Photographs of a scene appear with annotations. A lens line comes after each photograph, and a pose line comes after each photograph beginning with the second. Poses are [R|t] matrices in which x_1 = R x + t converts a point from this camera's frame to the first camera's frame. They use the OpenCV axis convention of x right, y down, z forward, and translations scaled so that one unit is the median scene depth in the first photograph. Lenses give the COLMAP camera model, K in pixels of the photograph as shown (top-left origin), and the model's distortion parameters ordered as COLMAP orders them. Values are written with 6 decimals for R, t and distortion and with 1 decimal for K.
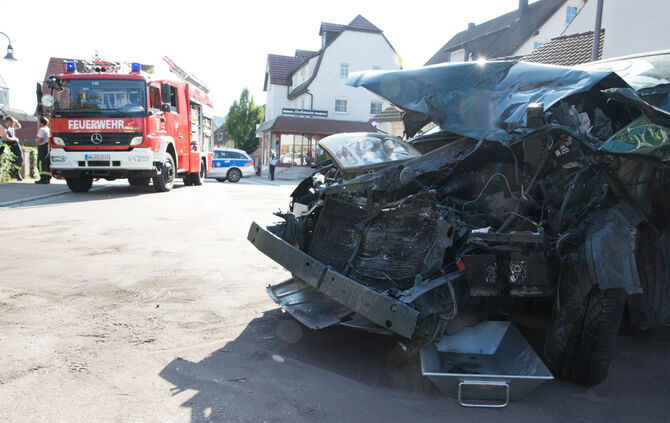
lens RADIAL K [[517.2, 0, 336.6], [0, 517.2, 226.4], [0, 0, 1]] dist [-0.067981, 0.081316]
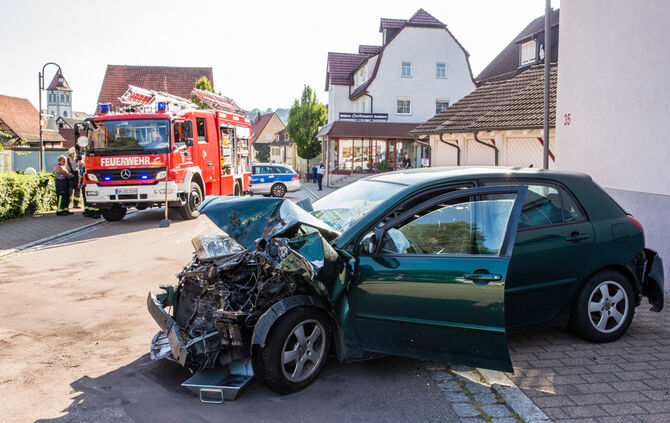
lens RADIAL K [[588.8, 0, 363.2], [0, 588.8, 193.3], [0, 0, 1]] dist [-0.051886, 0.072421]
pose [[0.994152, -0.023290, -0.105449, 0.150025], [0.016586, 0.997811, -0.064016, -0.039874], [0.106709, 0.061893, 0.992362, -0.163727]]
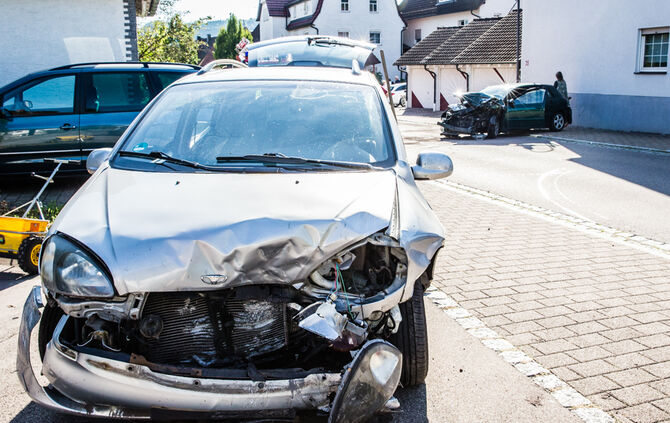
lens RADIAL K [[648.6, 0, 335.0], [0, 648.6, 211.5], [0, 0, 1]] dist [-0.081736, 0.010654]
pose [[0.996303, -0.065009, 0.056166, -0.370651], [0.060405, 0.994954, 0.080108, 0.071534], [-0.061090, -0.076419, 0.995203, -1.280827]]
